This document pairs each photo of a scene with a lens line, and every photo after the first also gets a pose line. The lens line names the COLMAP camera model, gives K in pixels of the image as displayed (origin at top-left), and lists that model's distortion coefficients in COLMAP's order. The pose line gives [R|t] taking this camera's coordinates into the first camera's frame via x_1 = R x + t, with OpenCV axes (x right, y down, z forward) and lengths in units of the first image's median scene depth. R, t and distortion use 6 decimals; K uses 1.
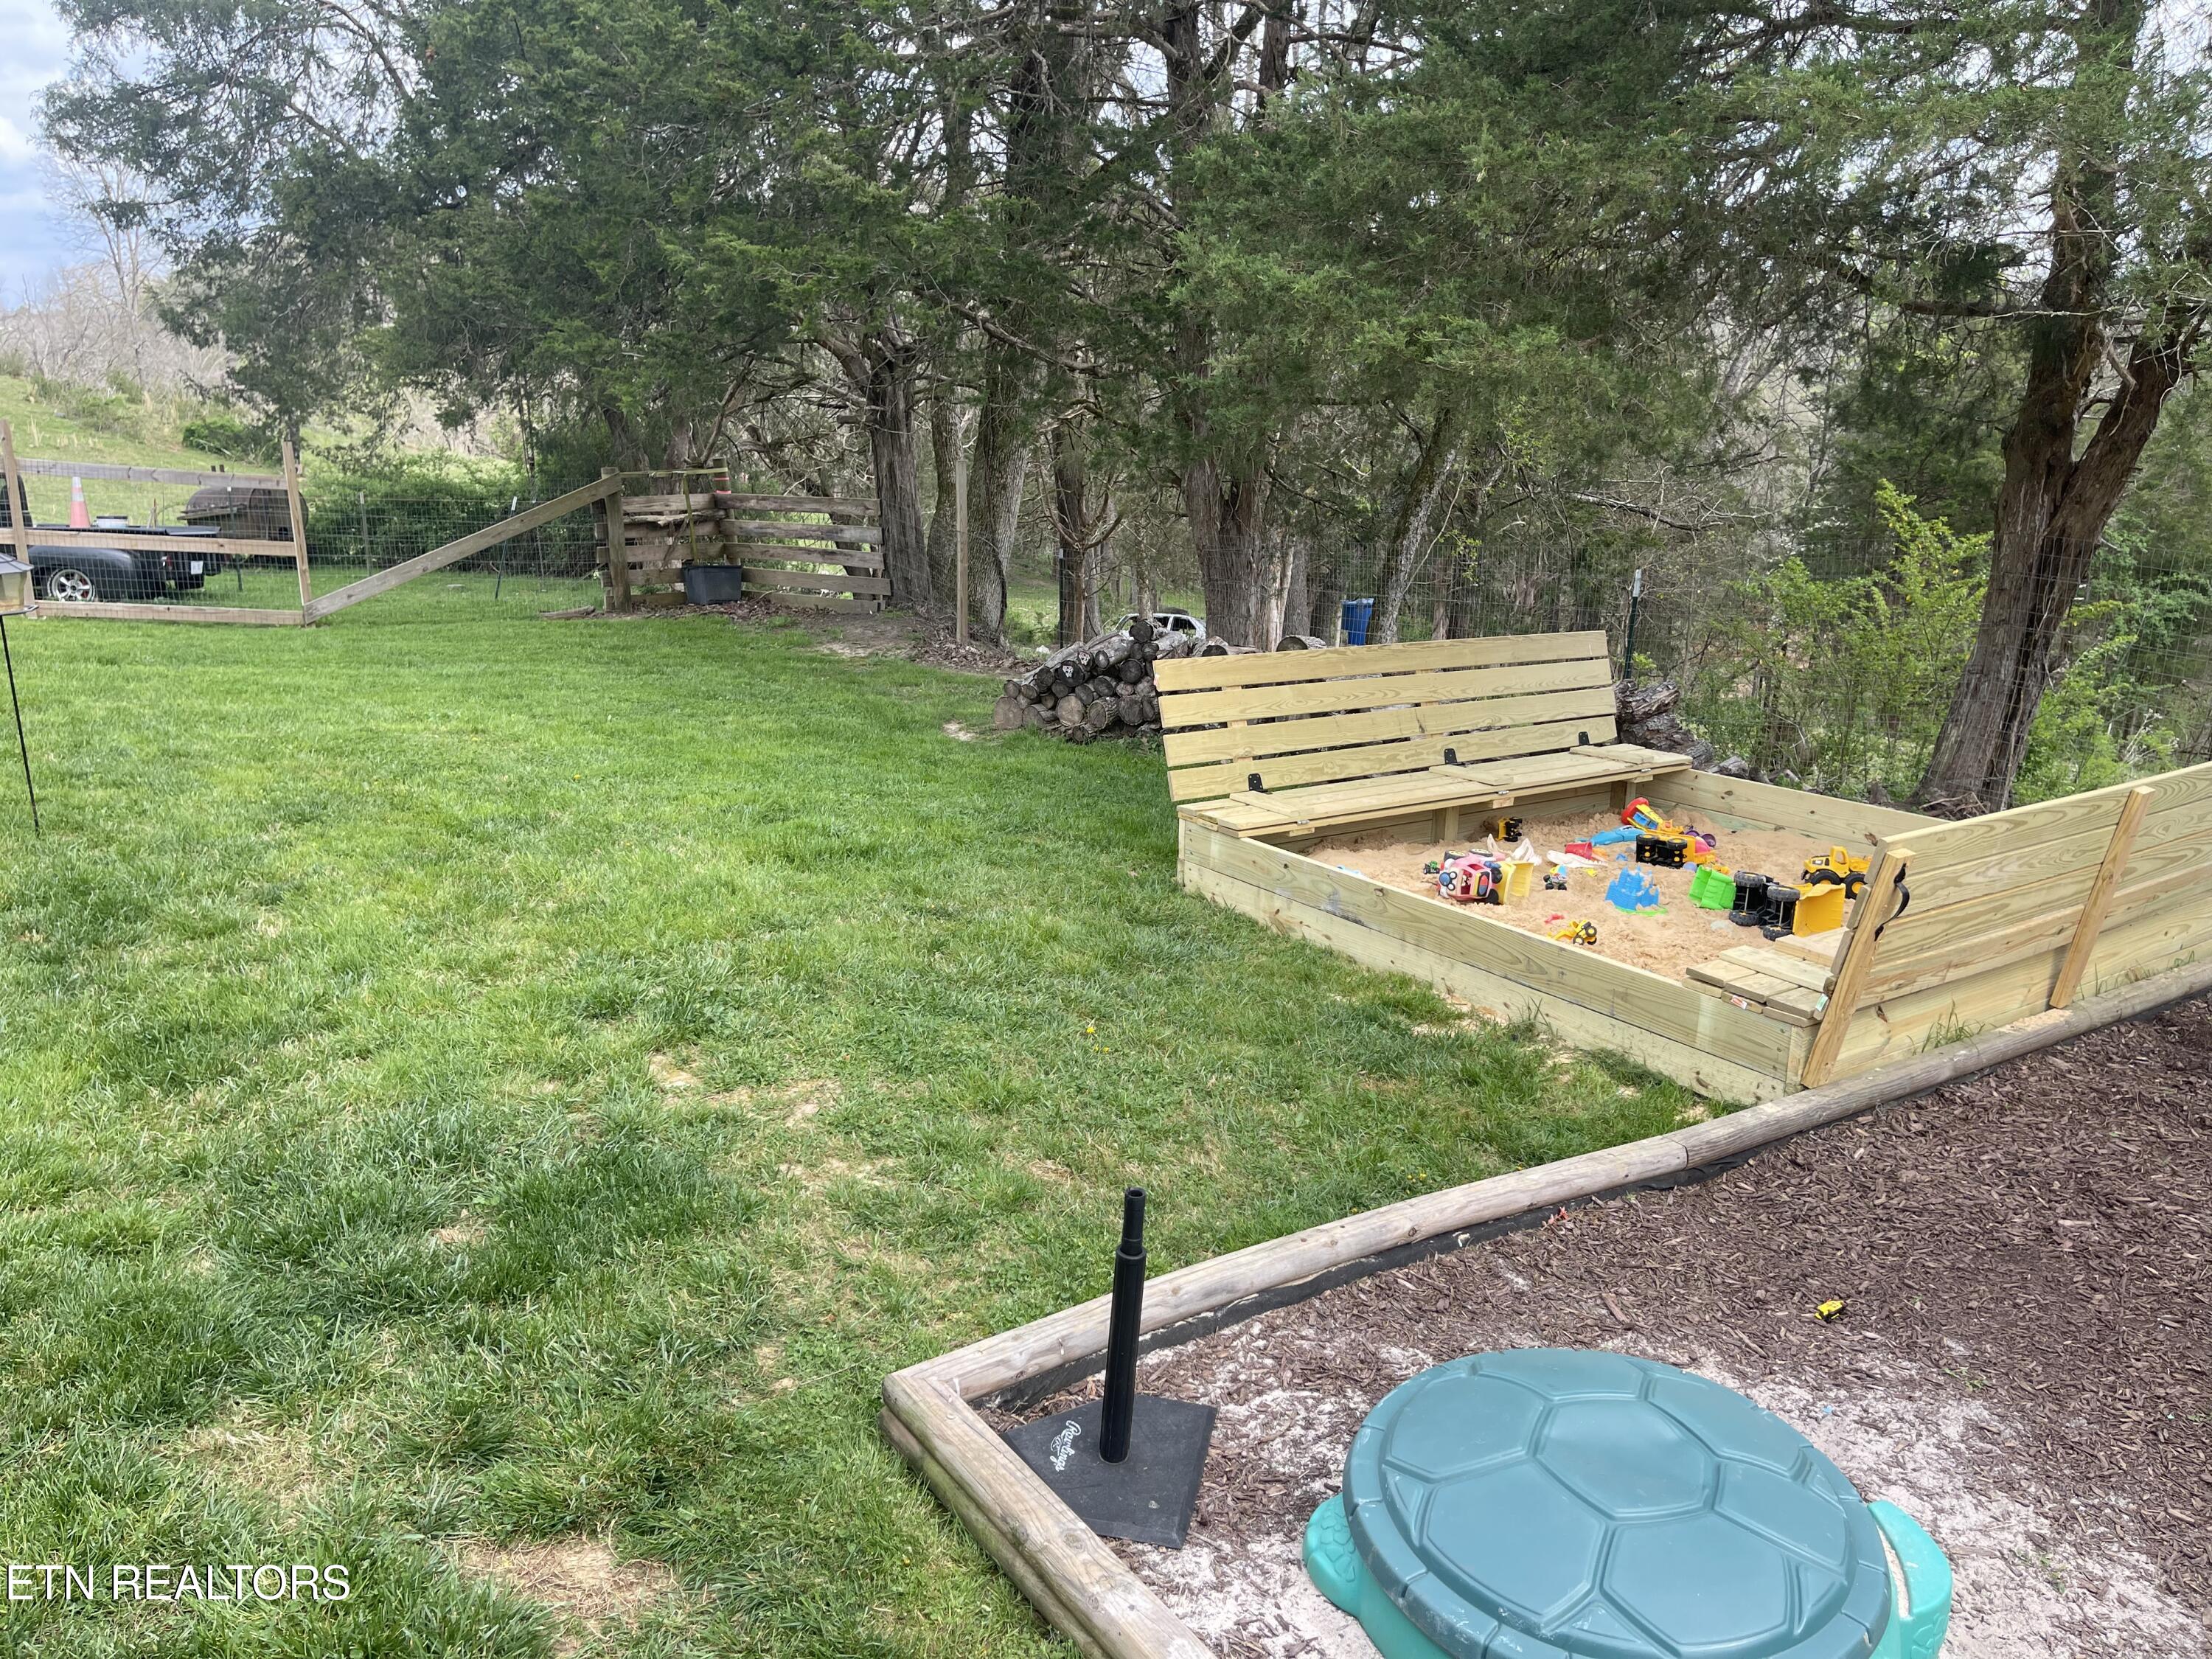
lens RADIAL K [[1670.3, 0, 1114.0], [0, 1670.3, 834.7], [0, 0, 1]] dist [0.080517, -0.101106]
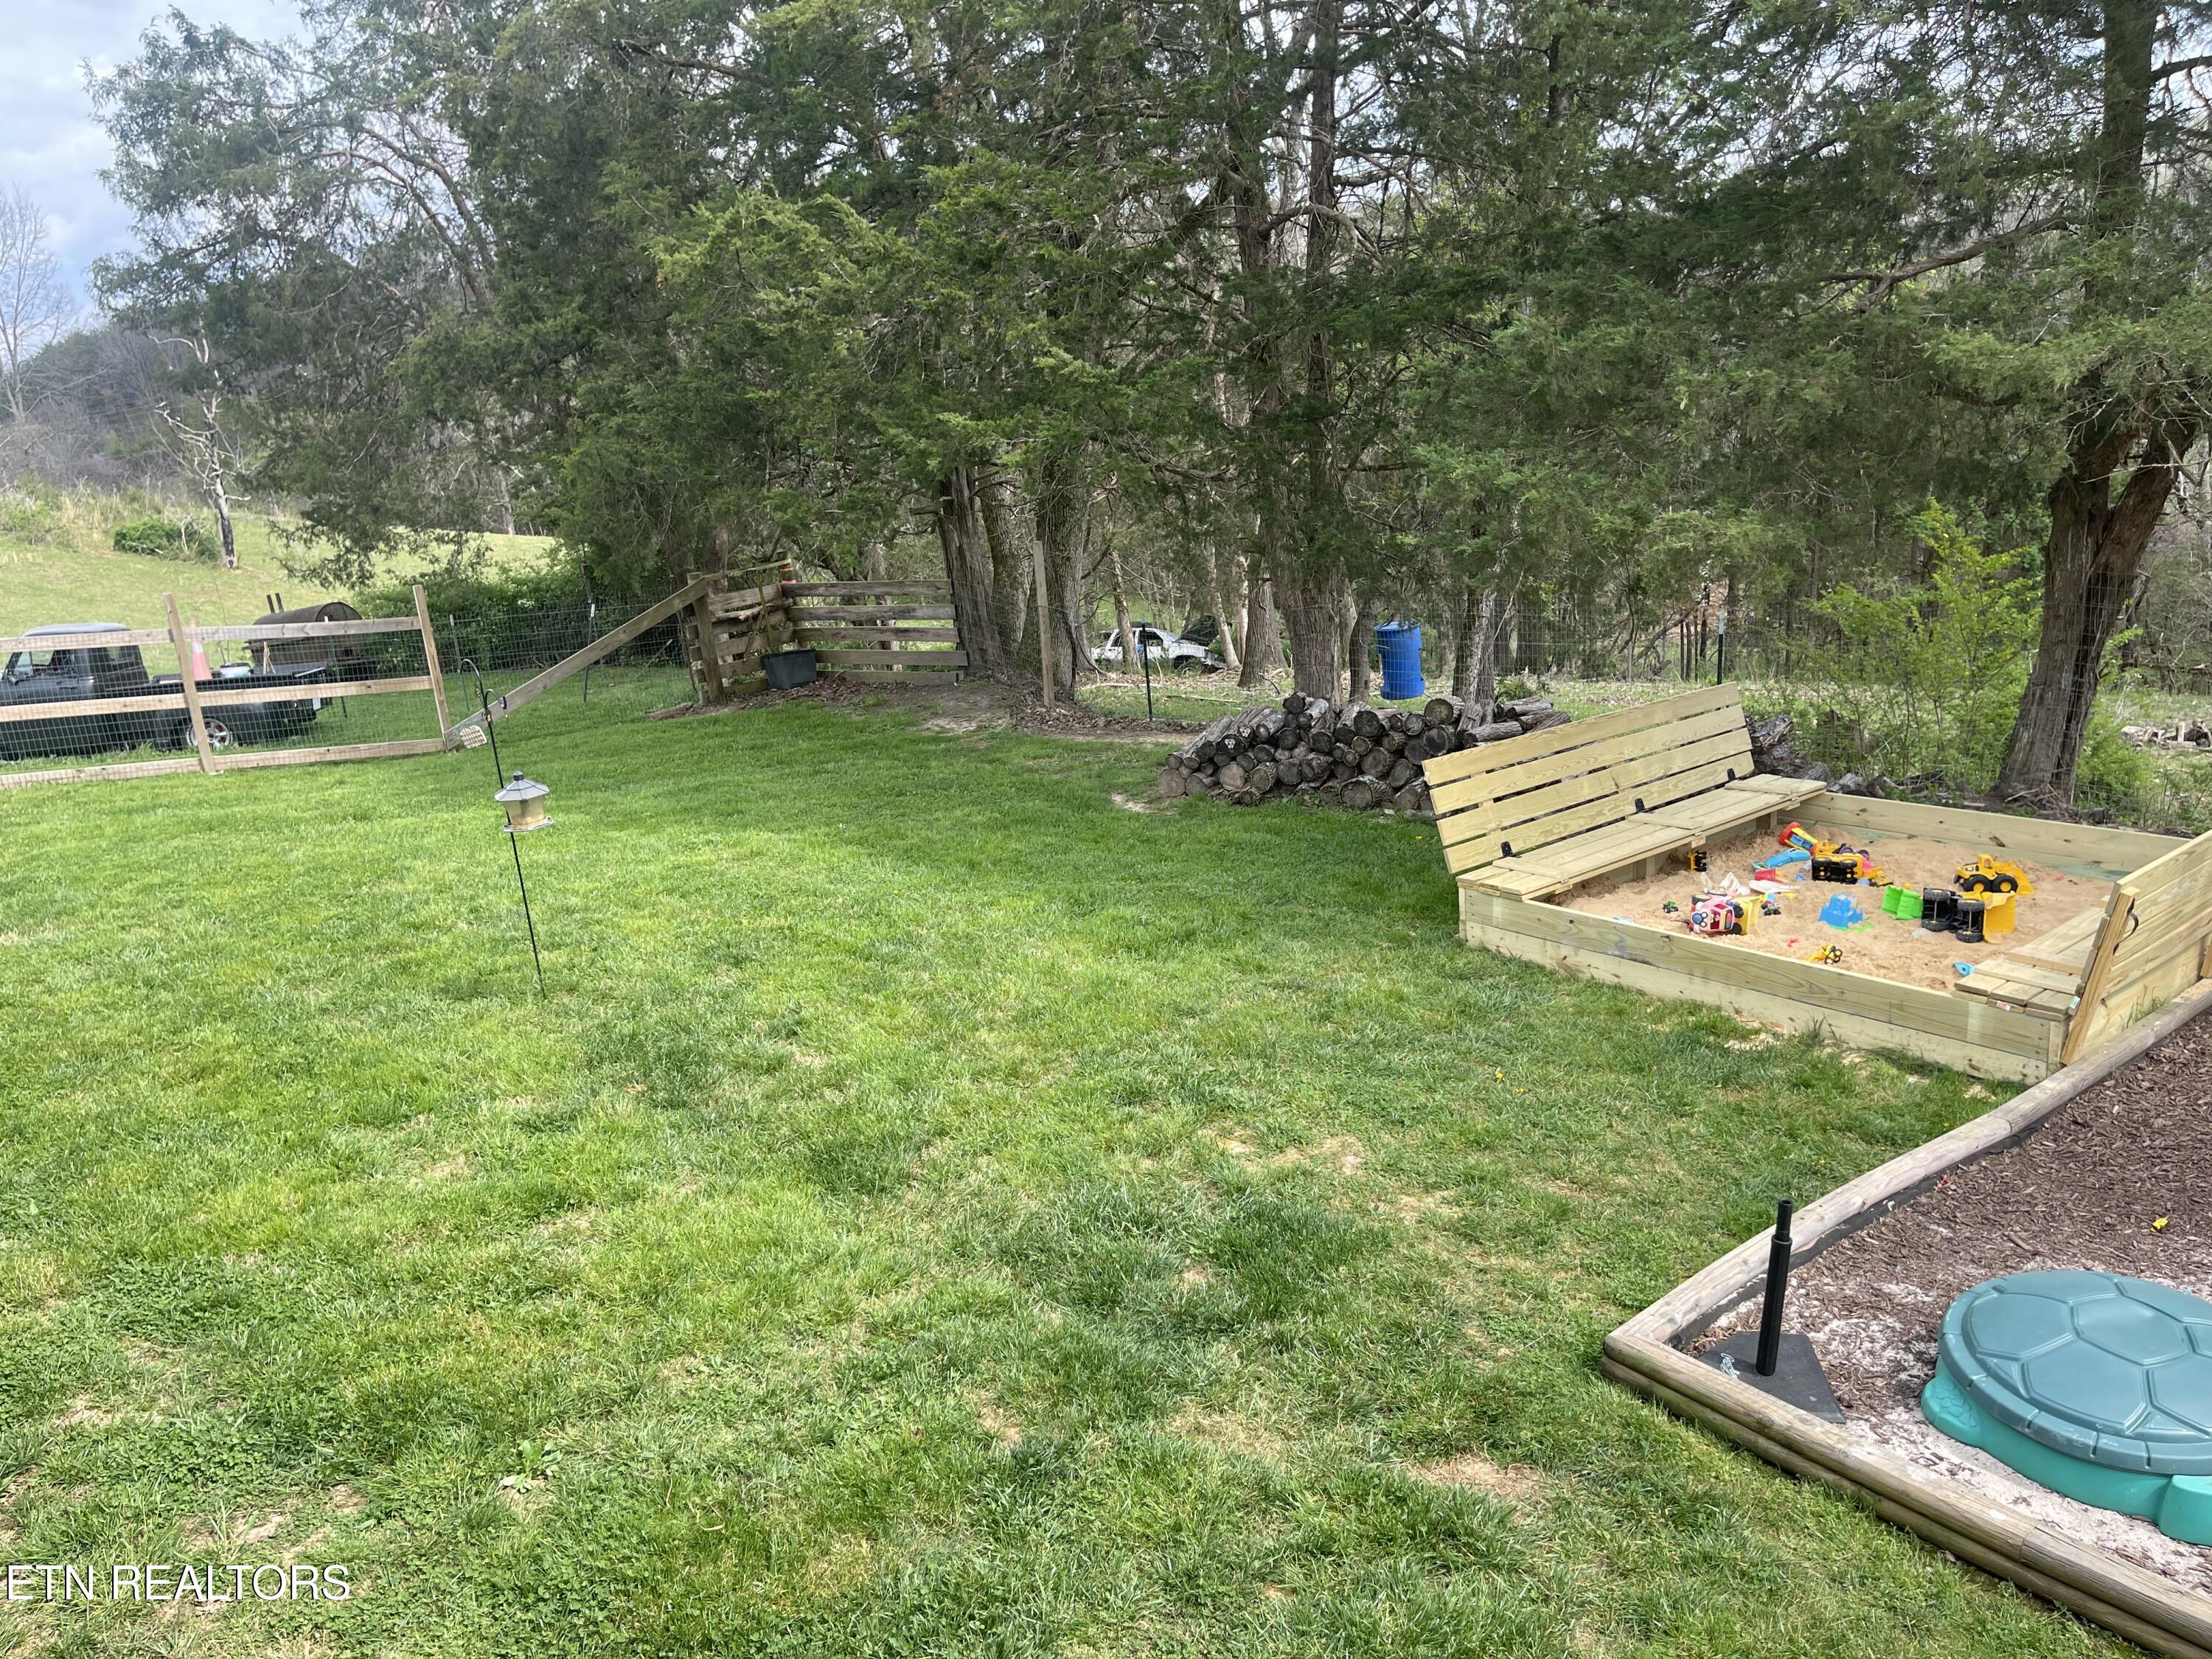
lens RADIAL K [[1670.3, 0, 1114.0], [0, 1670.3, 834.7], [0, 0, 1]] dist [0.080517, -0.101106]
pose [[0.993951, -0.101319, 0.042383, -0.284797], [0.101243, 0.994854, 0.003936, -0.085625], [-0.042564, 0.000378, 0.999094, -0.238955]]
